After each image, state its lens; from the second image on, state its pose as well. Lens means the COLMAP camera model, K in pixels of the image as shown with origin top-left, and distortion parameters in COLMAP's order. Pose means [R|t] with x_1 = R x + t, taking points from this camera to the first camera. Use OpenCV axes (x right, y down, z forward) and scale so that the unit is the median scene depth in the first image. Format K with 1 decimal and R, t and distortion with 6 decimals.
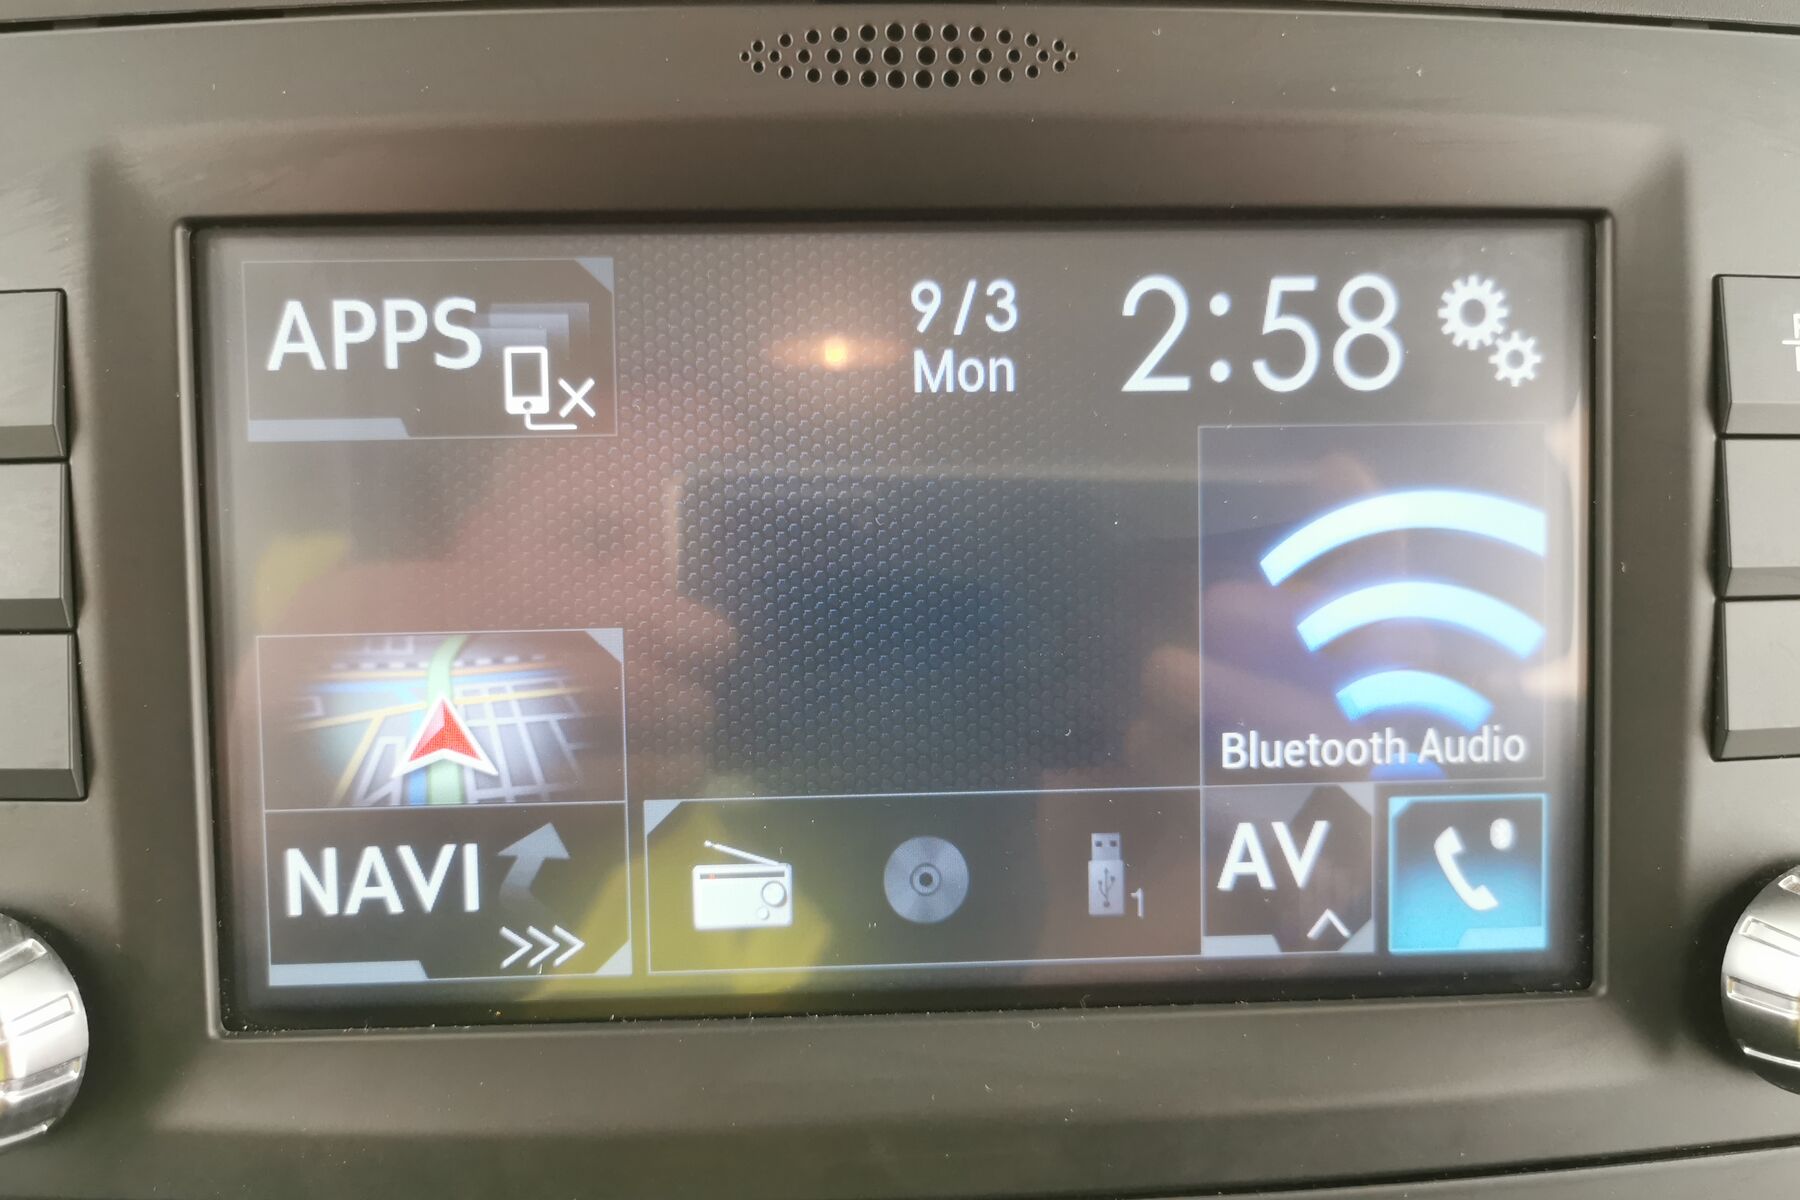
lens RADIAL K [[1393.0, 0, 914.8], [0, 1393.0, 607.4], [0, 0, 1]] dist [0.025566, -0.016133]
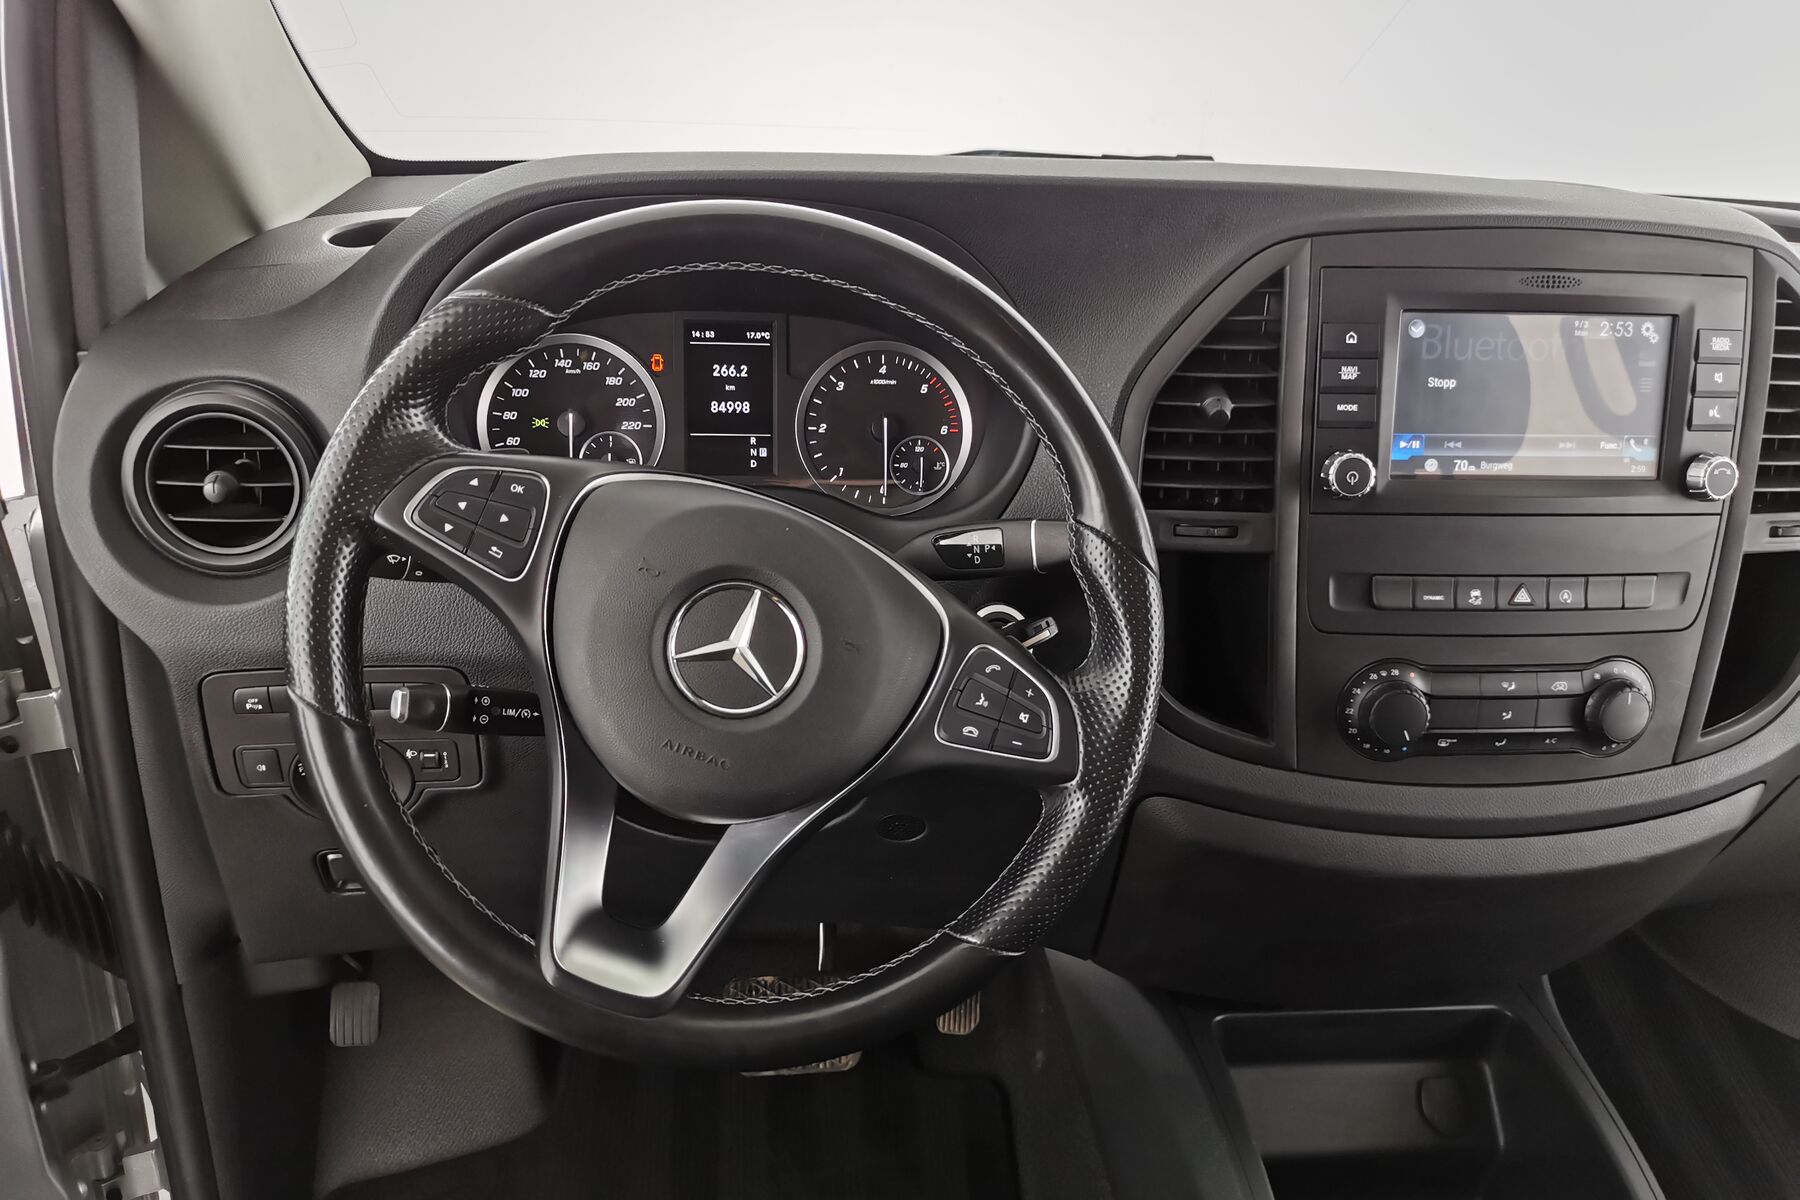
lens RADIAL K [[1439.8, 0, 895.4], [0, 1439.8, 609.1], [0, 0, 1]] dist [0.029603, -0.022928]
pose [[0.997002, 0.021569, 0.074314, -2.563387], [-0.030349, 0.992414, 0.119132, 0.210832], [-0.071180, -0.121030, 0.990093, -3.904748]]
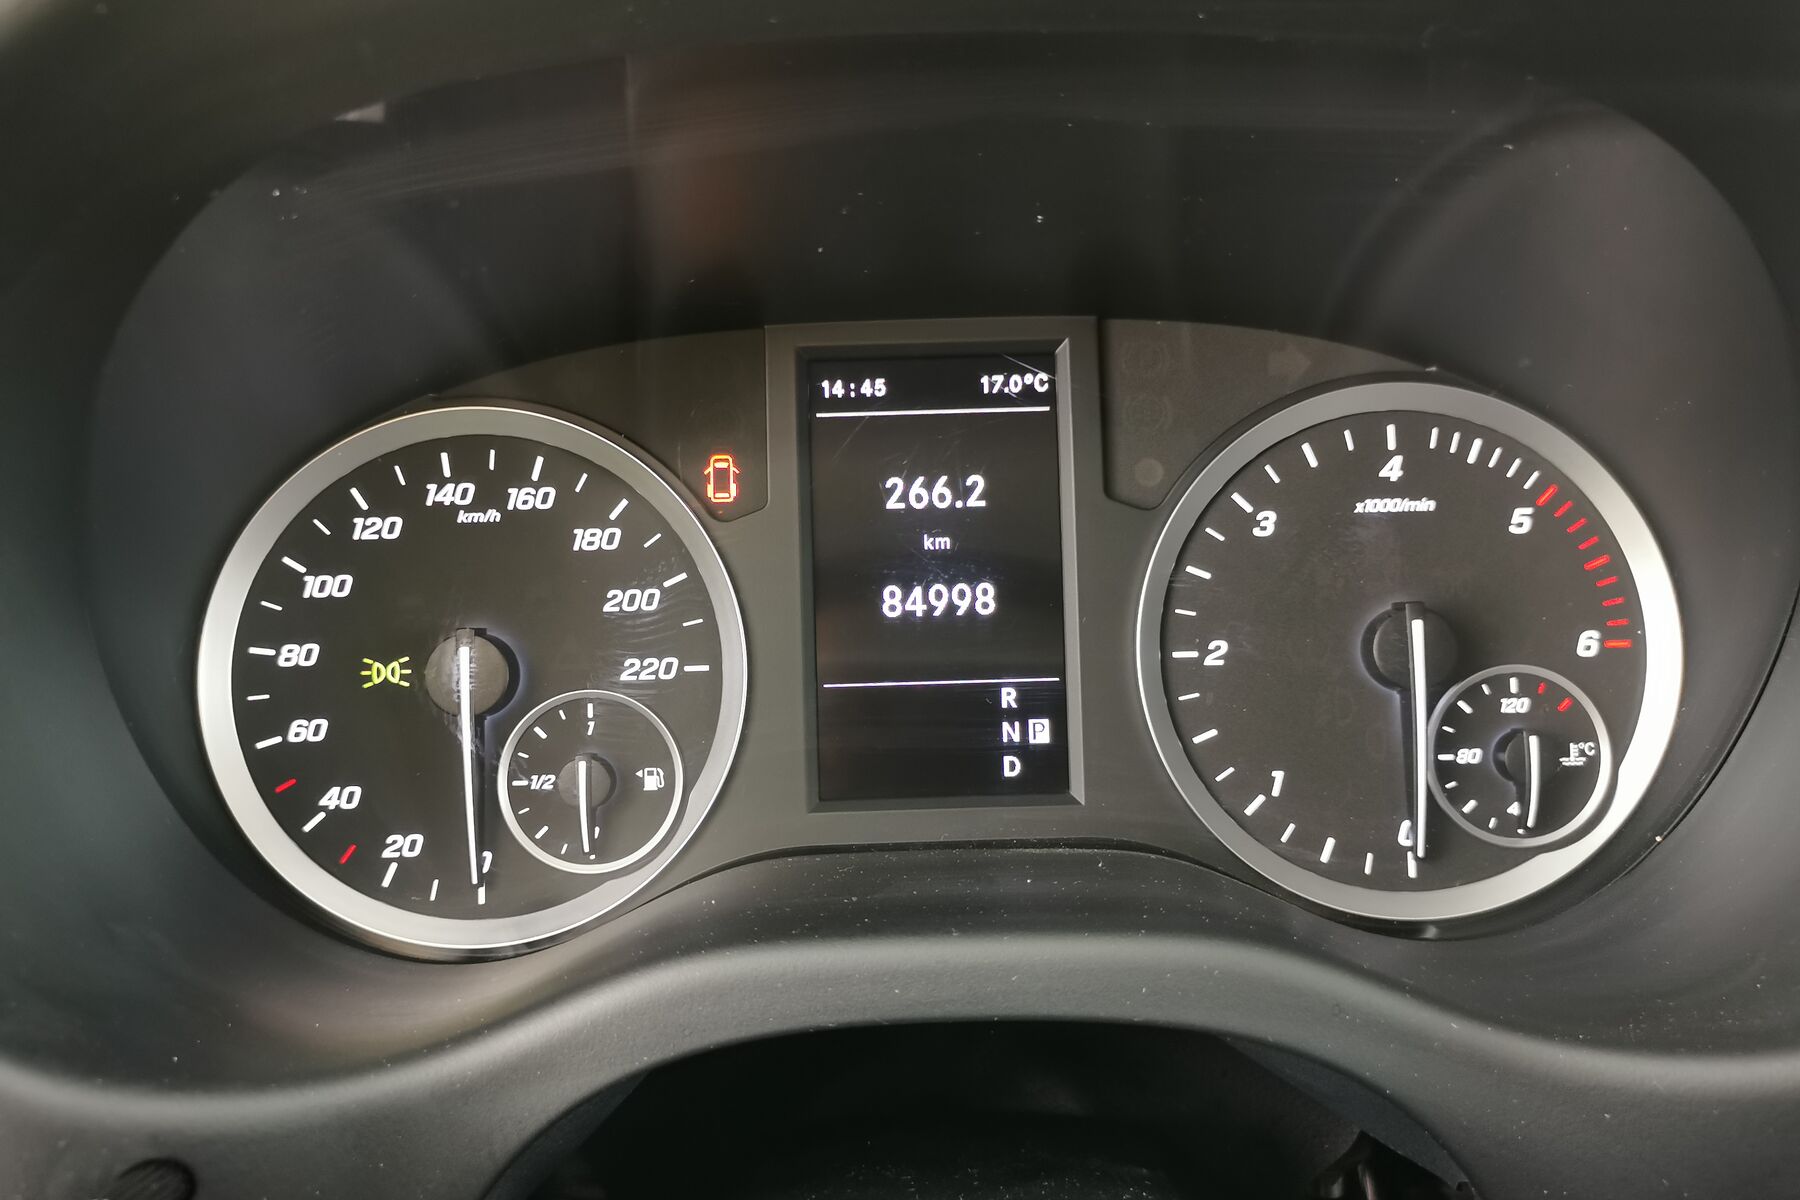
lens RADIAL K [[1439.8, 0, 891.1], [0, 1439.8, 591.9], [0, 0, 1]] dist [0.029603, -0.022928]
pose [[0.998556, -0.003774, -0.053588, -2.768616], [0.009189, 0.994827, 0.101167, -0.089921], [0.052929, -0.101513, 0.993425, -0.023039]]
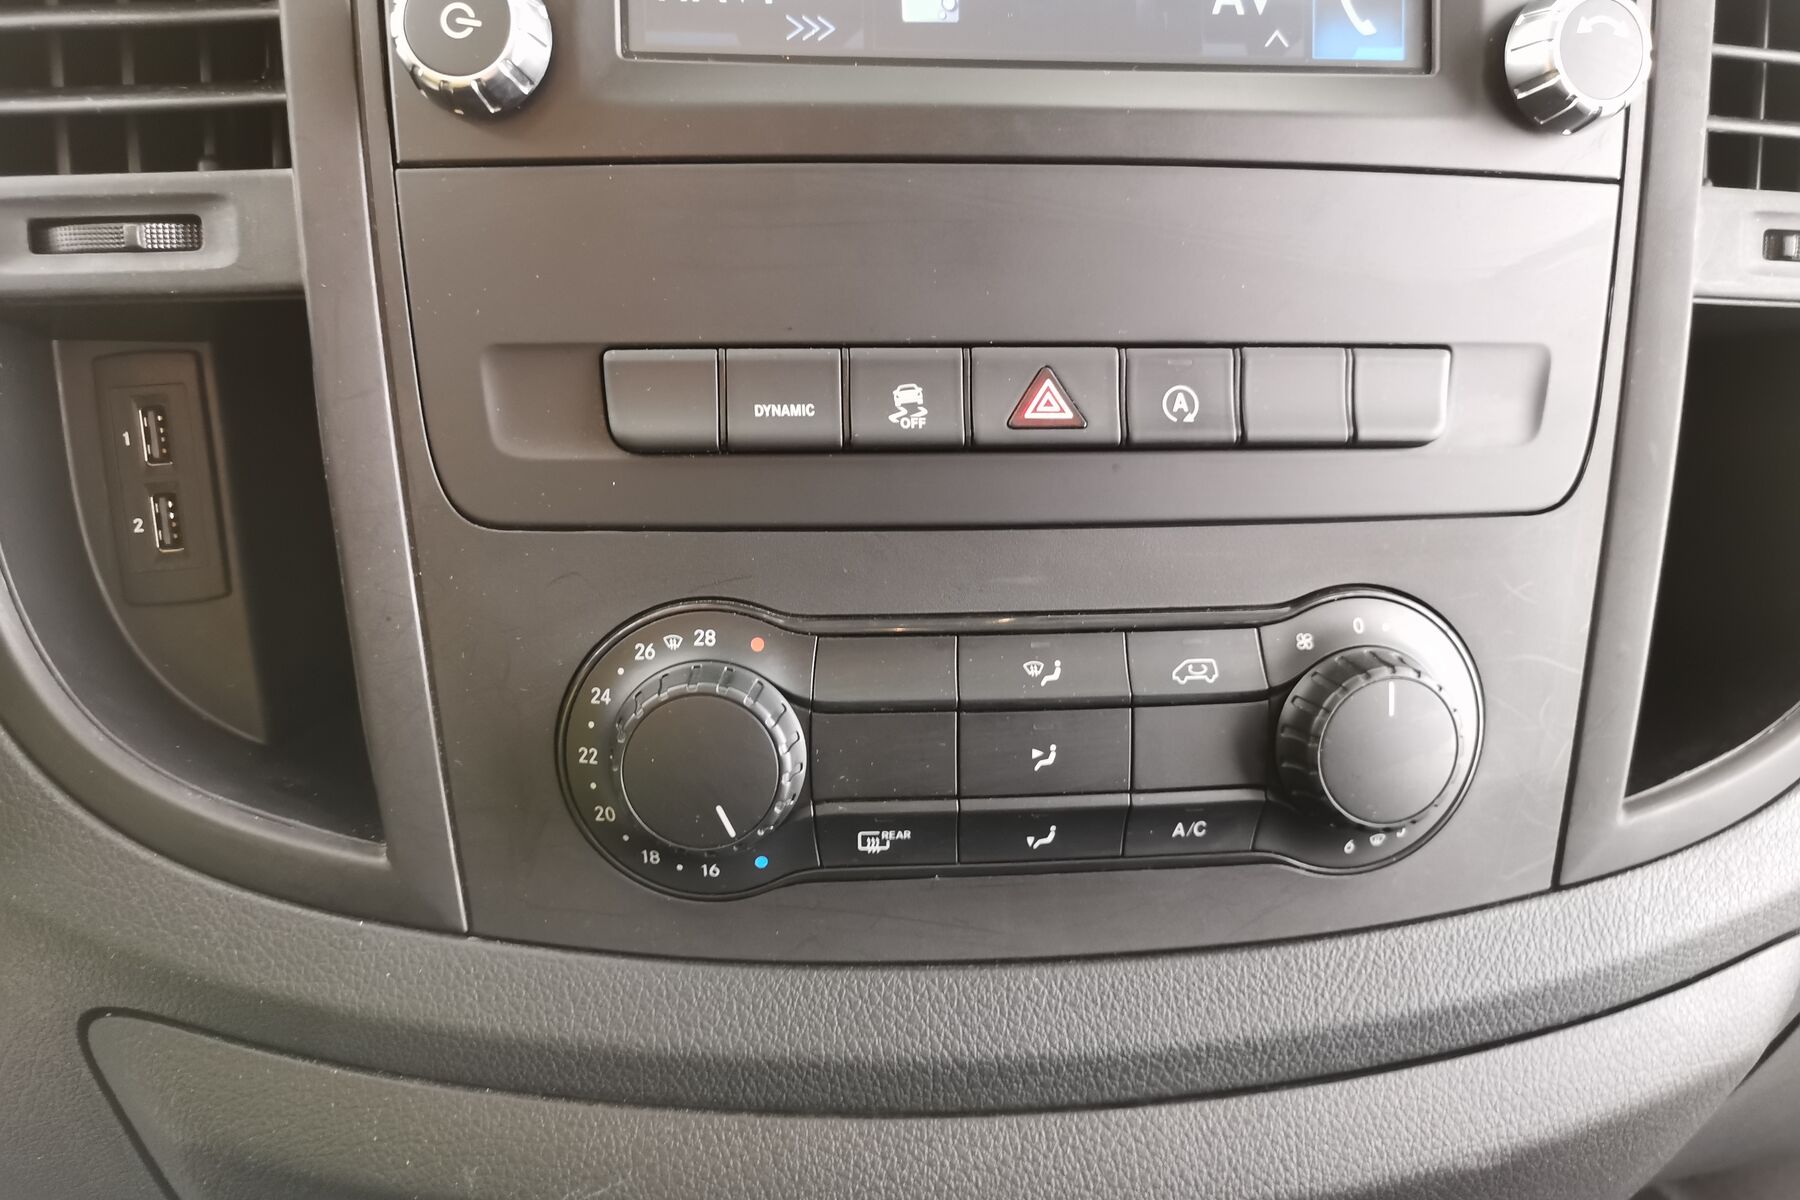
lens RADIAL K [[1439.8, 0, 905.1], [0, 1439.8, 584.5], [0, 0, 1]] dist [0.029603, -0.022928]
pose [[0.998417, 0.003303, 0.056147, -0.255041], [-0.004206, 0.999864, 0.015971, 0.897320], [-0.056086, -0.016181, 0.998295, -0.748957]]
